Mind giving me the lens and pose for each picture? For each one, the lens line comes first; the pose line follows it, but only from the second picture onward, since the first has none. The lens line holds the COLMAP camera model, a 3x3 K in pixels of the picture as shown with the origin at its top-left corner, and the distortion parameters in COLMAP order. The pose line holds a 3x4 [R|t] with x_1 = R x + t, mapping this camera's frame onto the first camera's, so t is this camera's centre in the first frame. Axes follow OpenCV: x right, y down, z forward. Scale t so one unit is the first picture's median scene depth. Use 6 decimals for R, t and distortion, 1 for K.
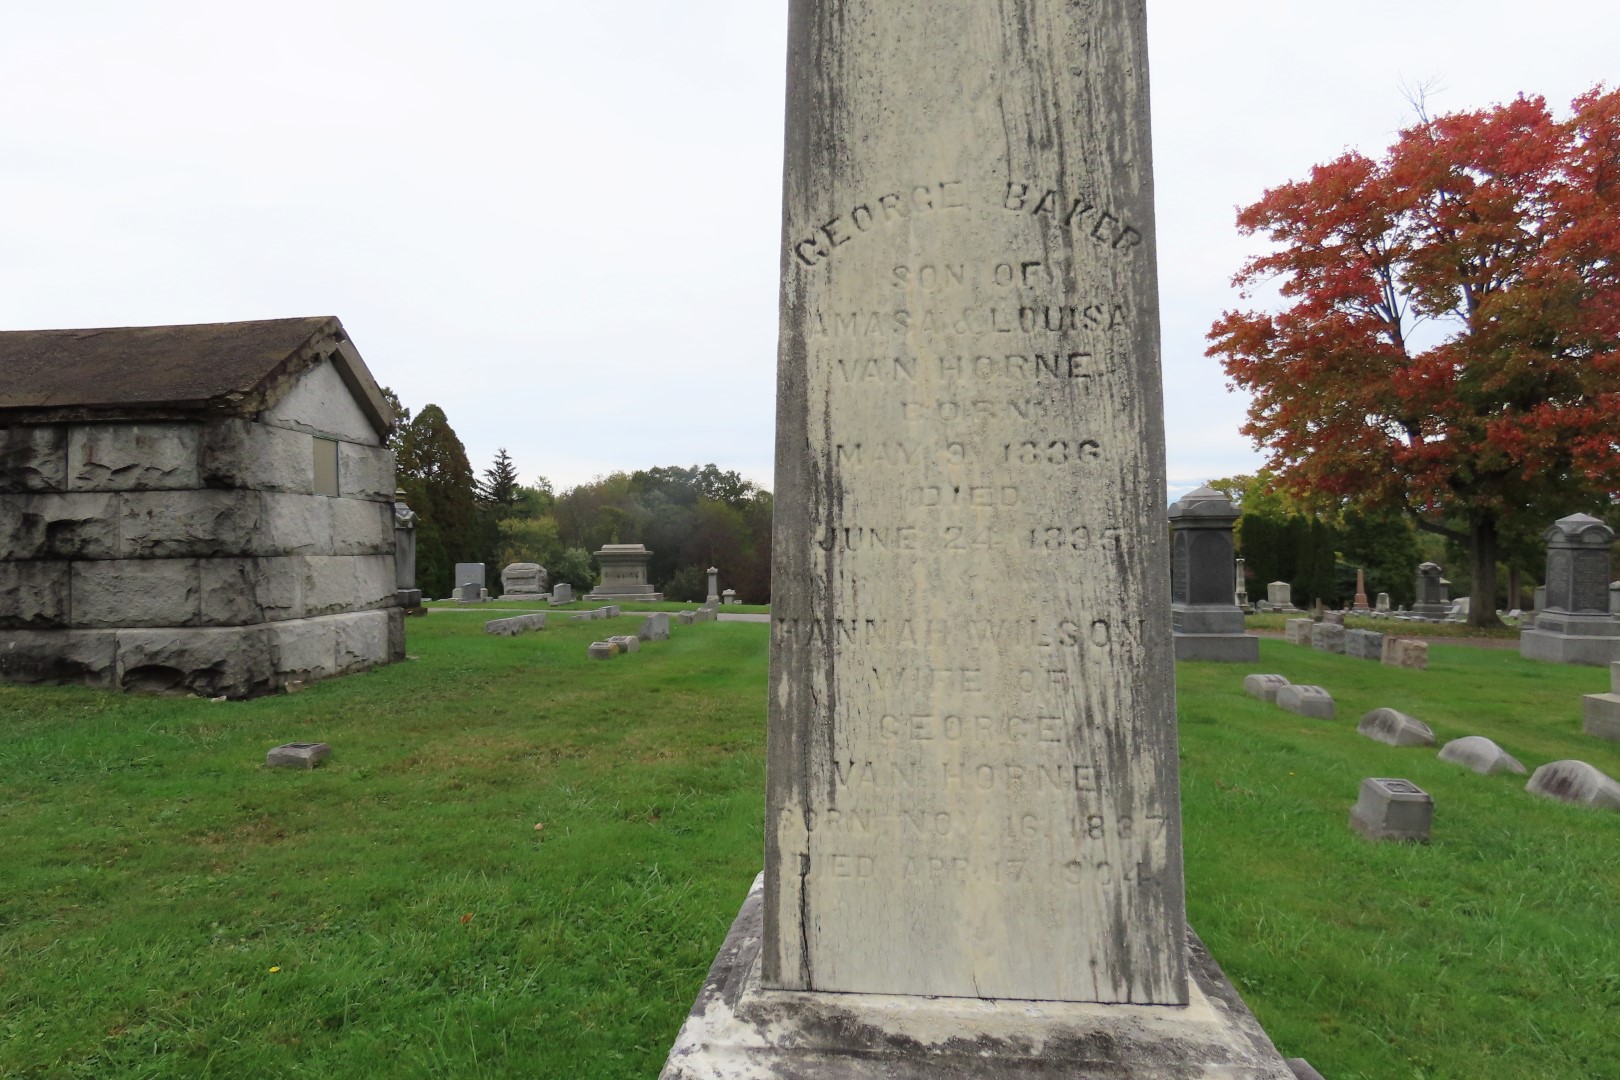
lens RADIAL K [[1014.1, 0, 803.4], [0, 1014.1, 544.5], [0, 0, 1]] dist [-0.013111, 0.003437]
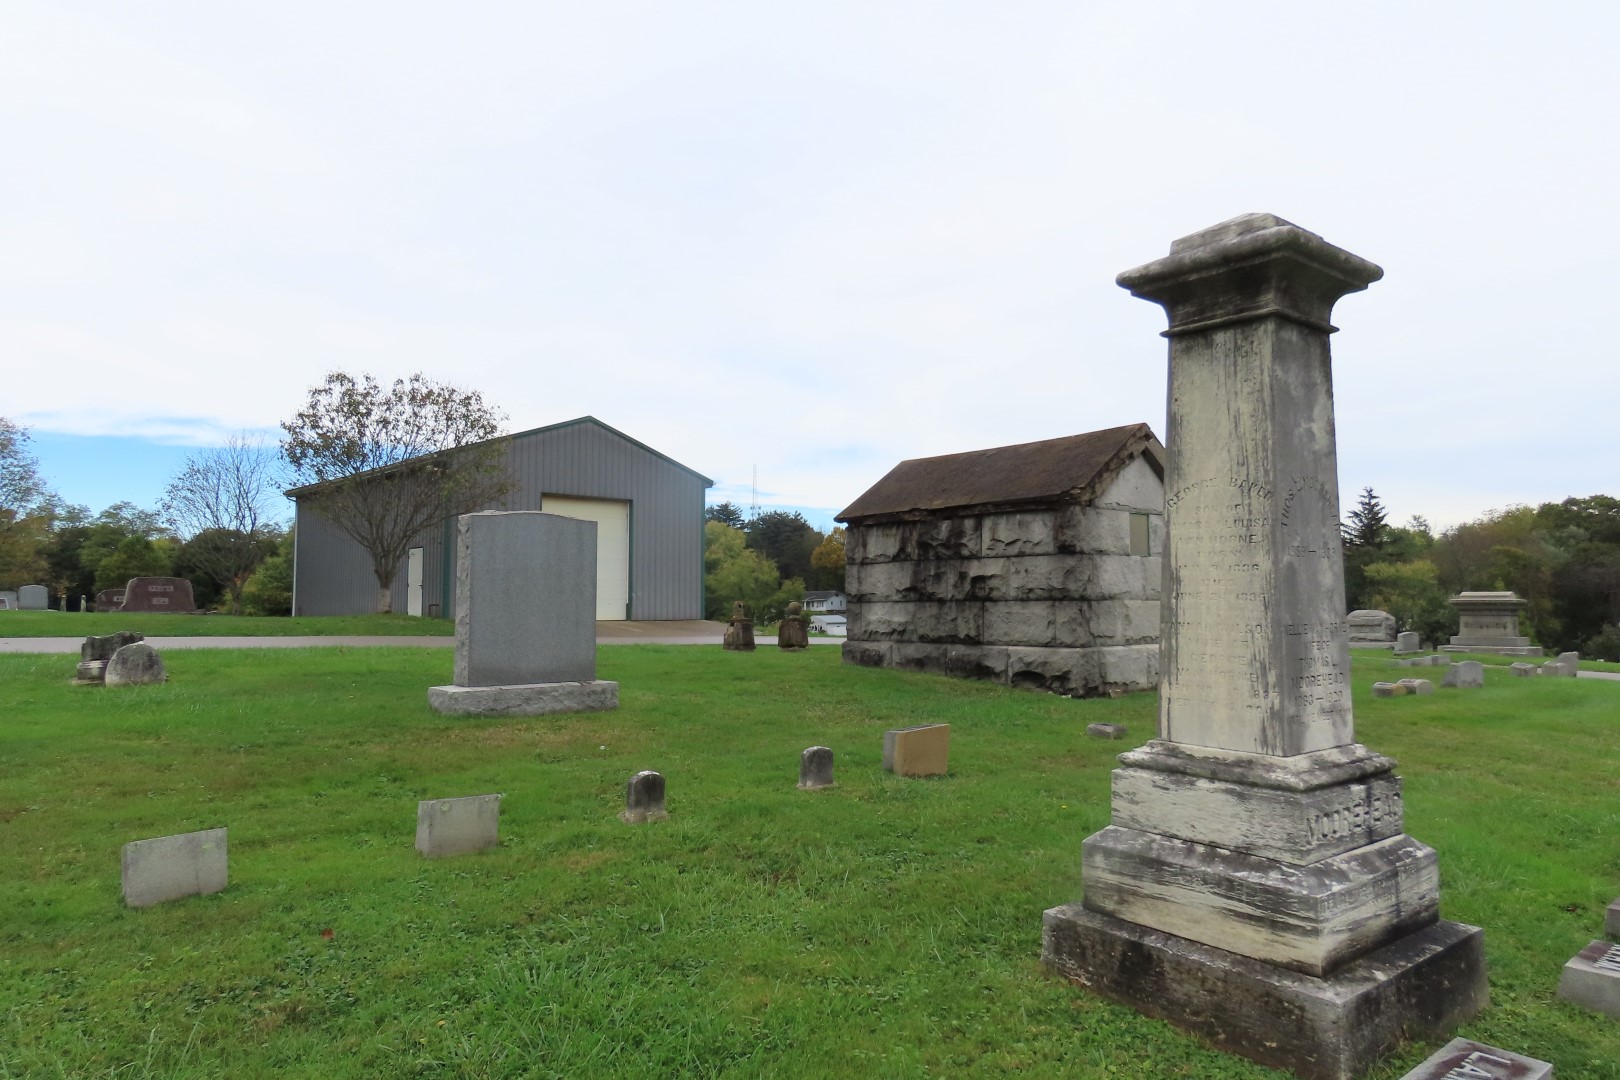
lens RADIAL K [[1014.1, 0, 812.3], [0, 1014.1, 538.1], [0, 0, 1]] dist [-0.013111, 0.003437]
pose [[0.697002, -0.031272, -0.716387, 1.473863], [-0.005191, 0.998802, -0.048650, -0.027563], [0.717051, 0.037628, 0.696005, -1.961015]]
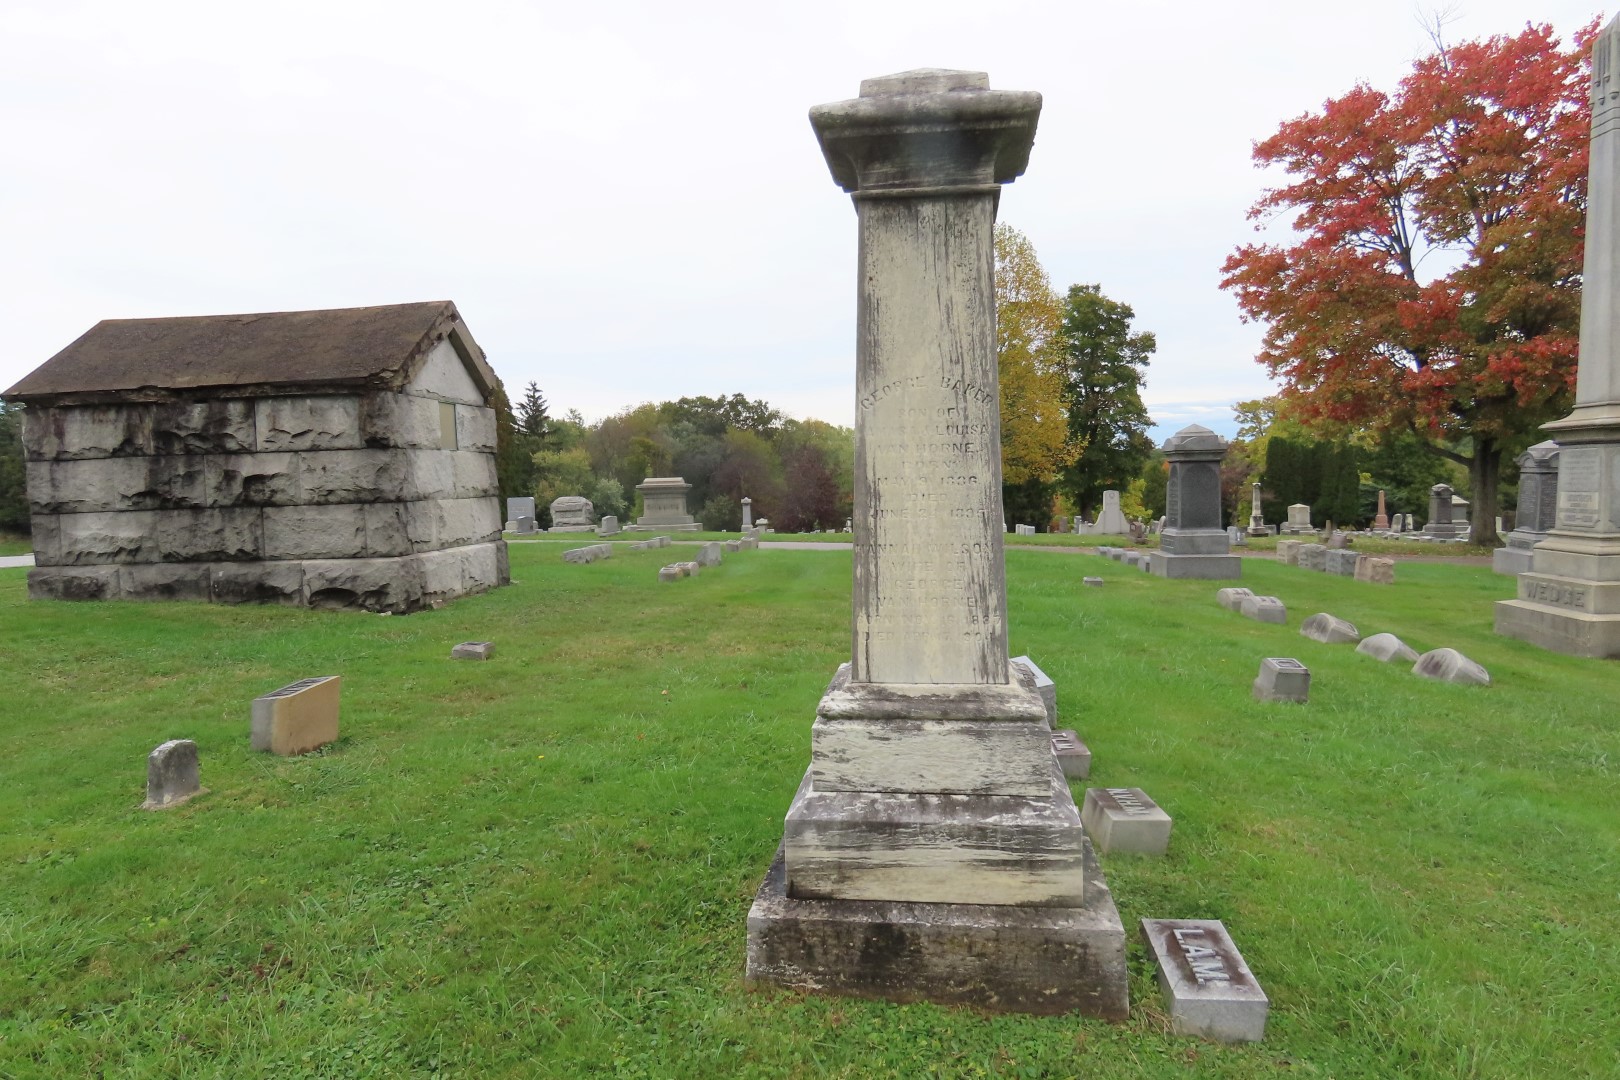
lens RADIAL K [[1014.1, 0, 806.4], [0, 1014.1, 539.7], [0, 0, 1]] dist [-0.013111, 0.003437]
pose [[0.999607, -0.012396, -0.025136, -0.088774], [0.014050, 0.997673, 0.066712, -0.117902], [0.024251, -0.067039, 0.997456, -1.643882]]
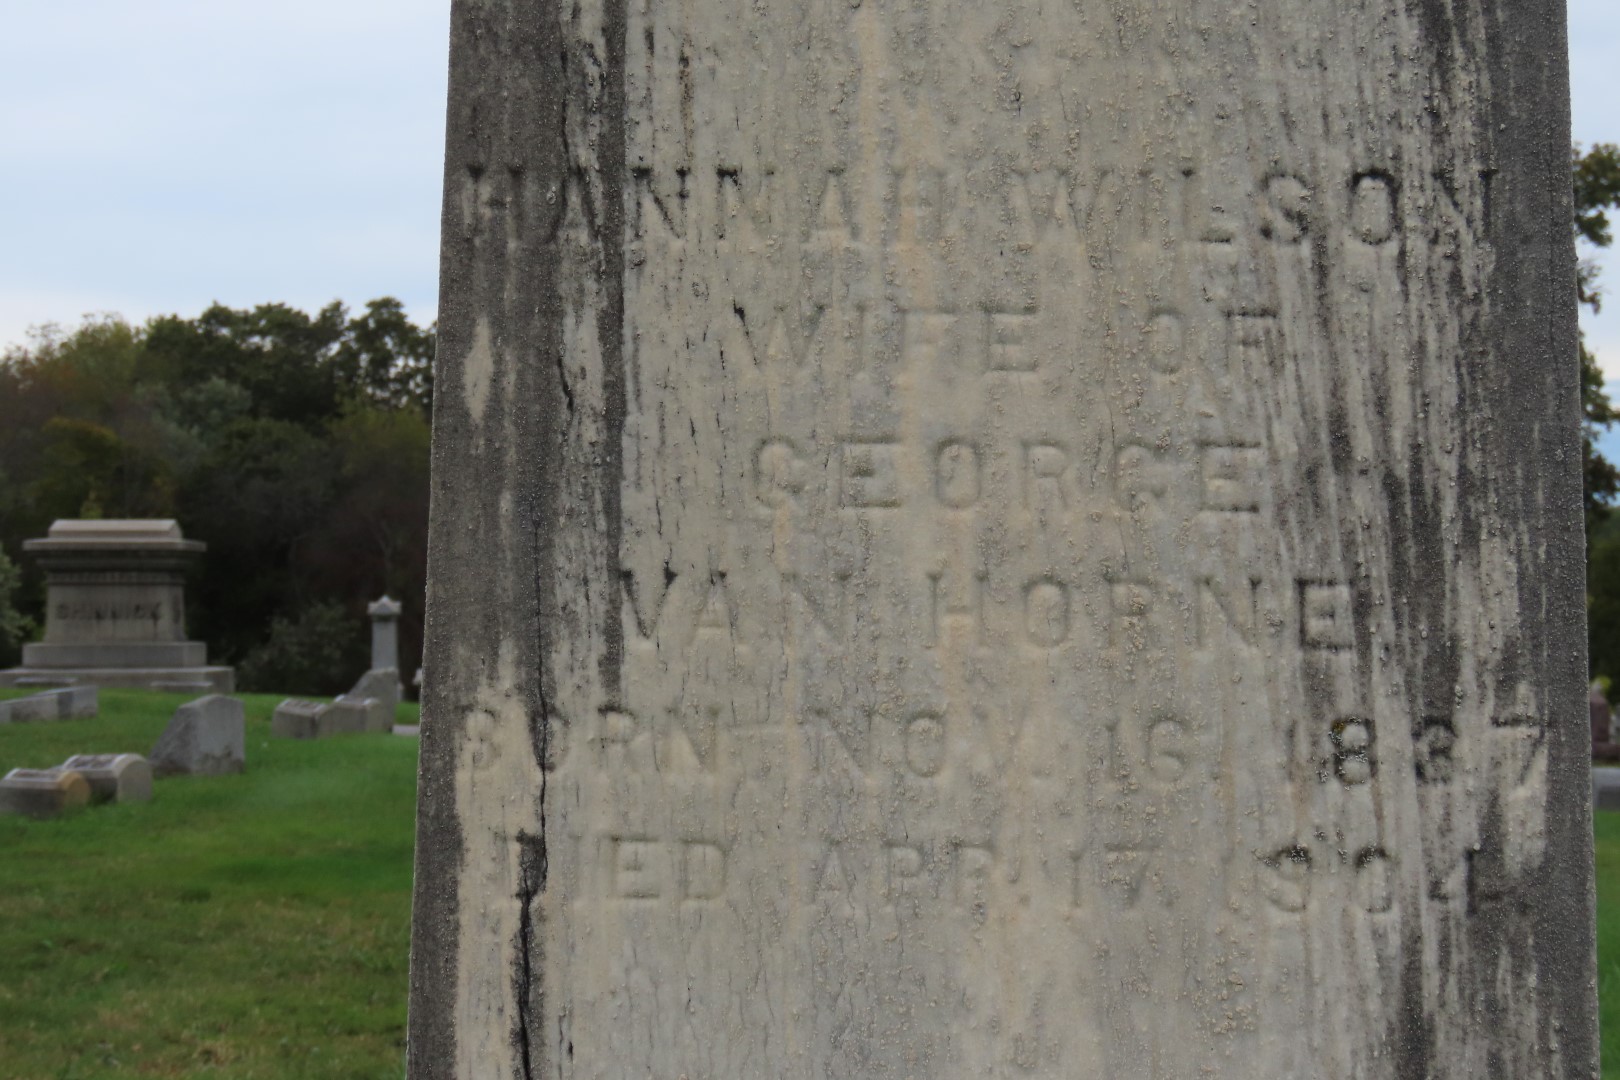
lens RADIAL K [[3032.2, 0, 819.0], [0, 3032.2, 548.1], [0, 0, 1]] dist [-0.044232, 0.000000]
pose [[0.998555, 0.014362, 0.051777, 0.044536], [-0.014323, 0.999897, -0.001126, 0.205196], [-0.051788, 0.000383, 0.998658, -0.047763]]
